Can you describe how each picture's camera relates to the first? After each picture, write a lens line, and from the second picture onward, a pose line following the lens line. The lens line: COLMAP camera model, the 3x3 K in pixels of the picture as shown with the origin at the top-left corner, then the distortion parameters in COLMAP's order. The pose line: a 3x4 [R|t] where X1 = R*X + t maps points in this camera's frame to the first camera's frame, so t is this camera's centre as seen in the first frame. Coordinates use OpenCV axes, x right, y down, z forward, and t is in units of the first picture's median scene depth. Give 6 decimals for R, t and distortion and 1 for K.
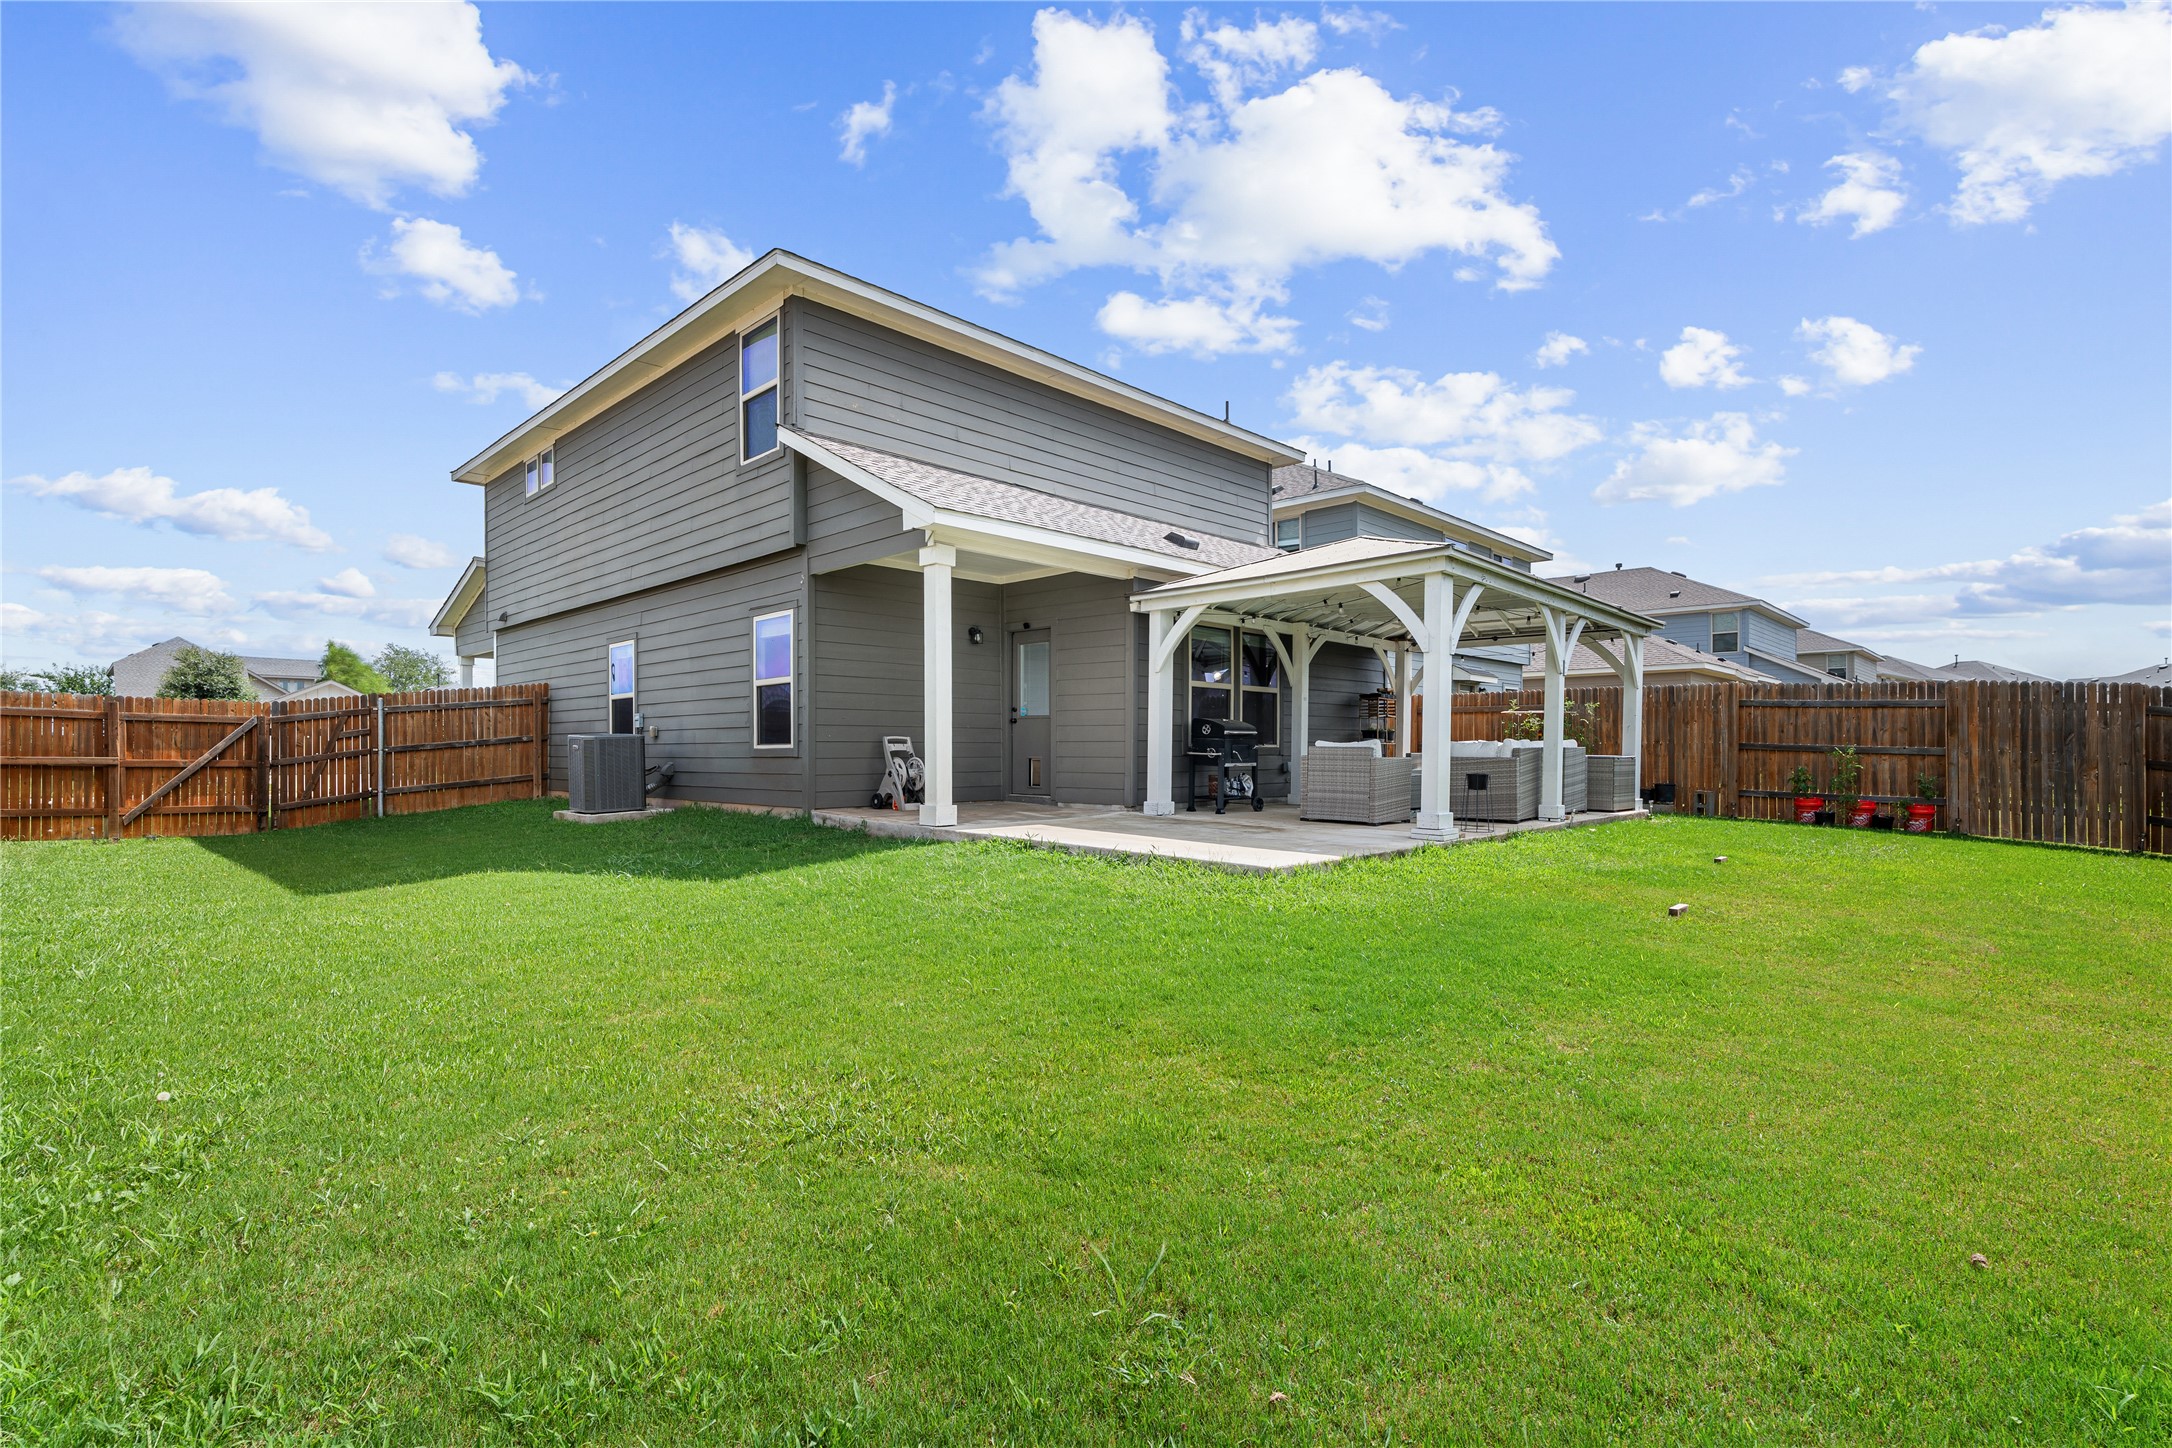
lens RADIAL K [[971.2, 0, 1086.0], [0, 971.2, 724.0], [0, 0, 1]] dist [0.003037, 0.000050]
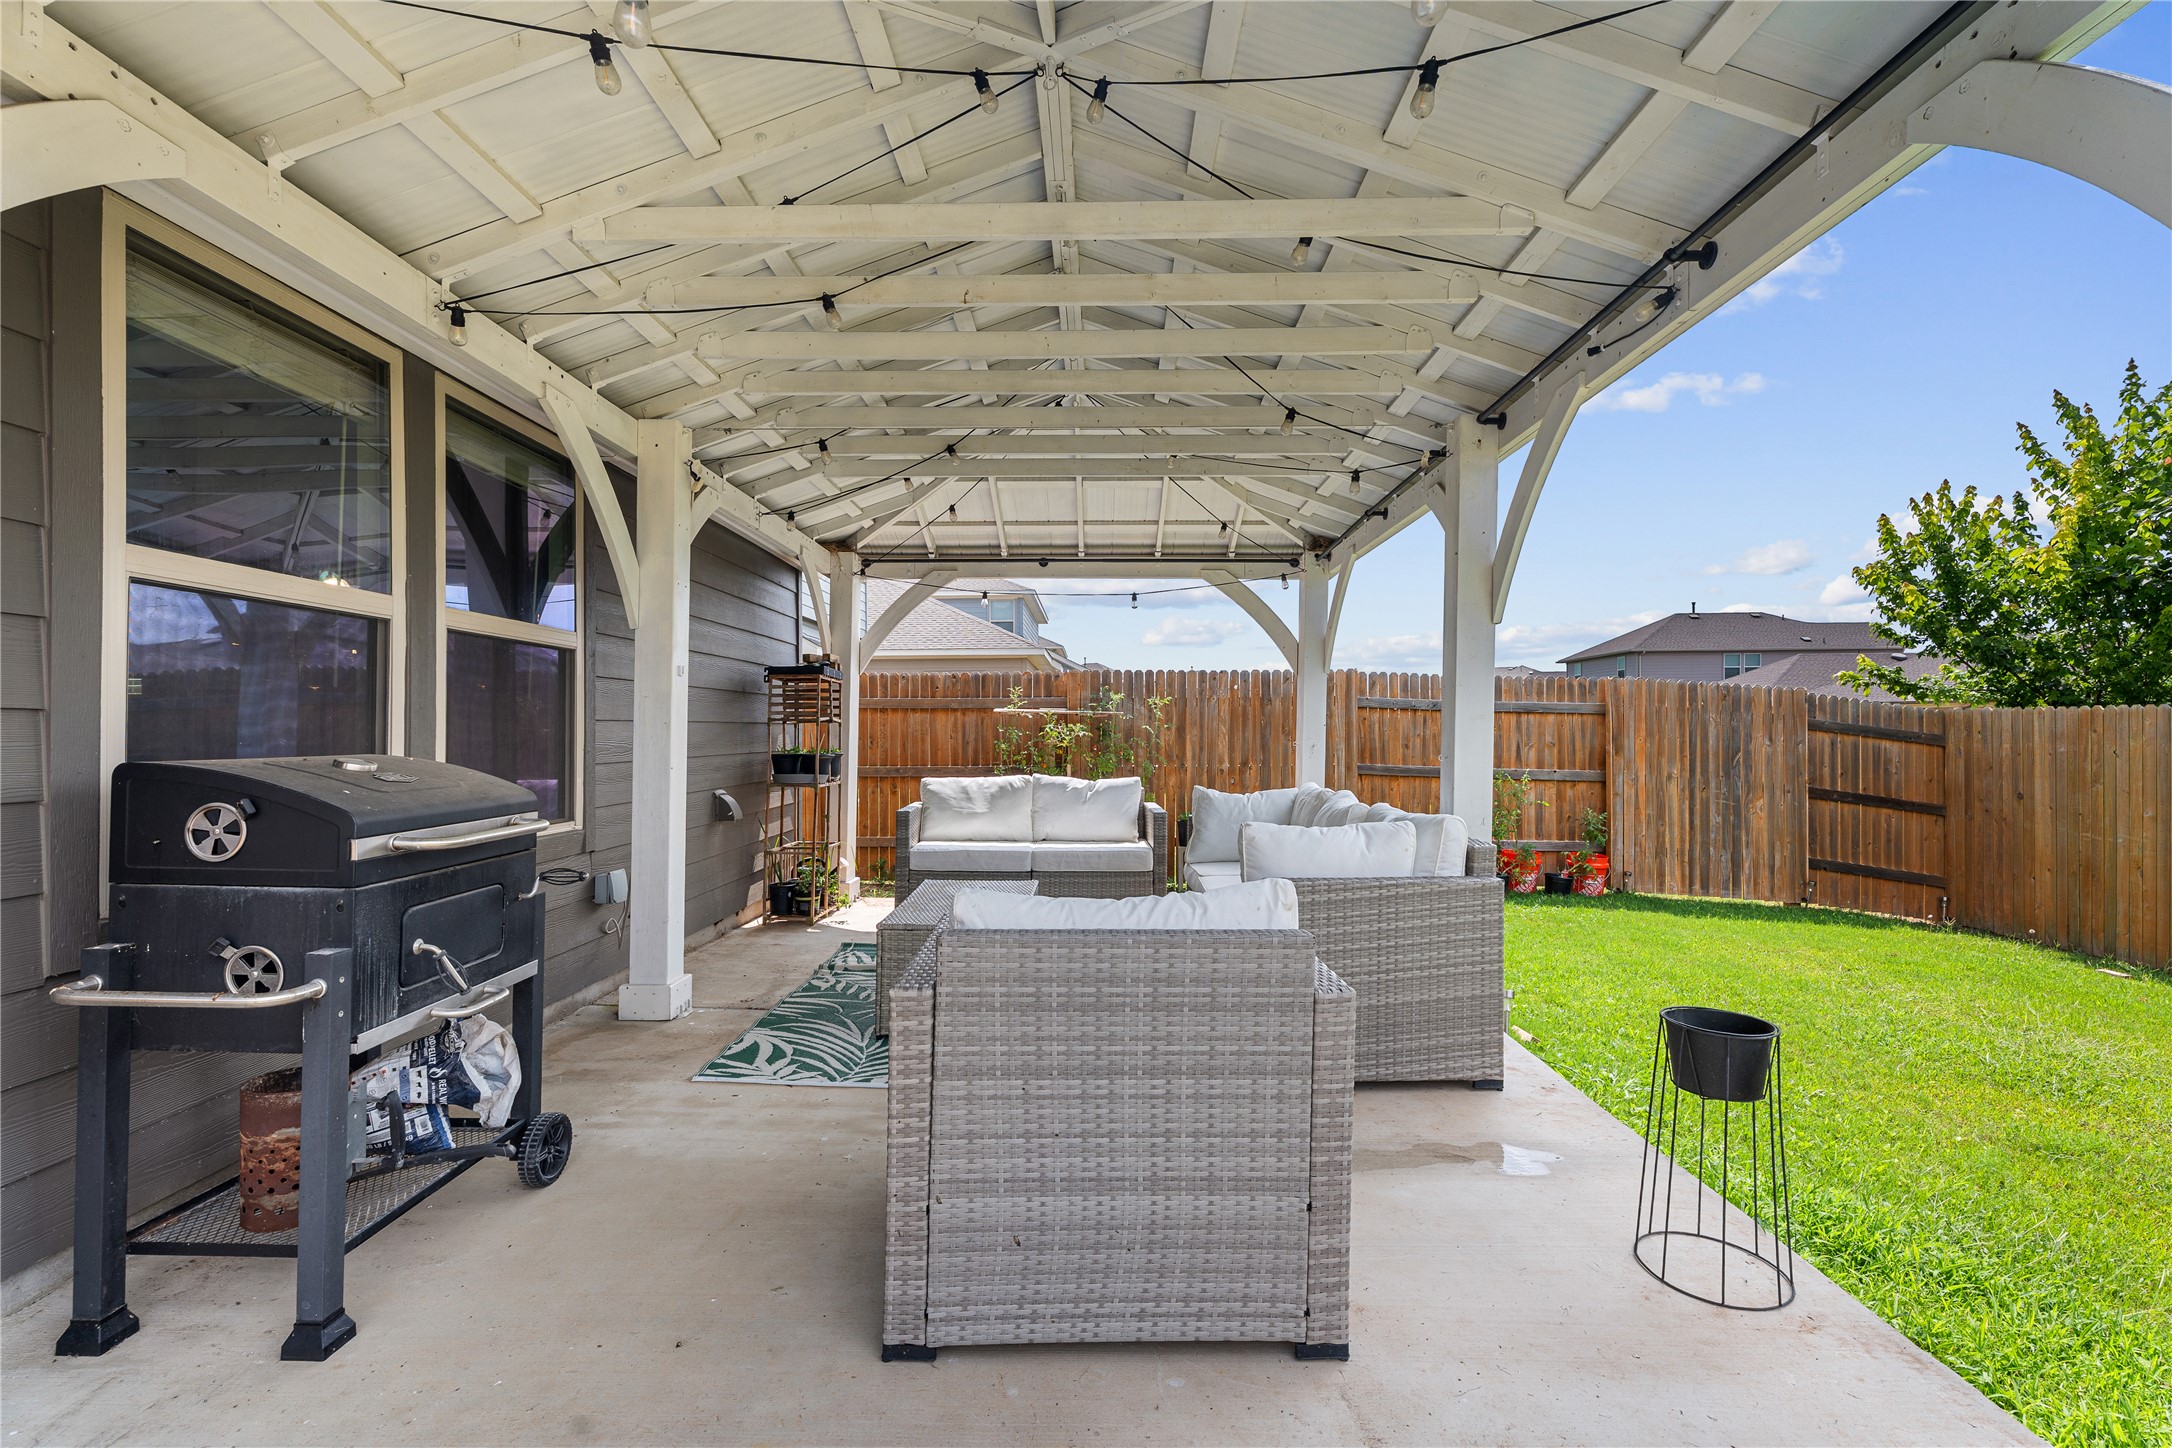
lens RADIAL K [[971.2, 0, 1086.0], [0, 971.2, 724.0], [0, 0, 1]] dist [0.003037, 0.000050]
pose [[0.715206, -0.002943, 0.698908, 0.111402], [-0.010702, 0.999828, 0.015163, -0.017040], [-0.698832, -0.018324, 0.715051, 0.757279]]
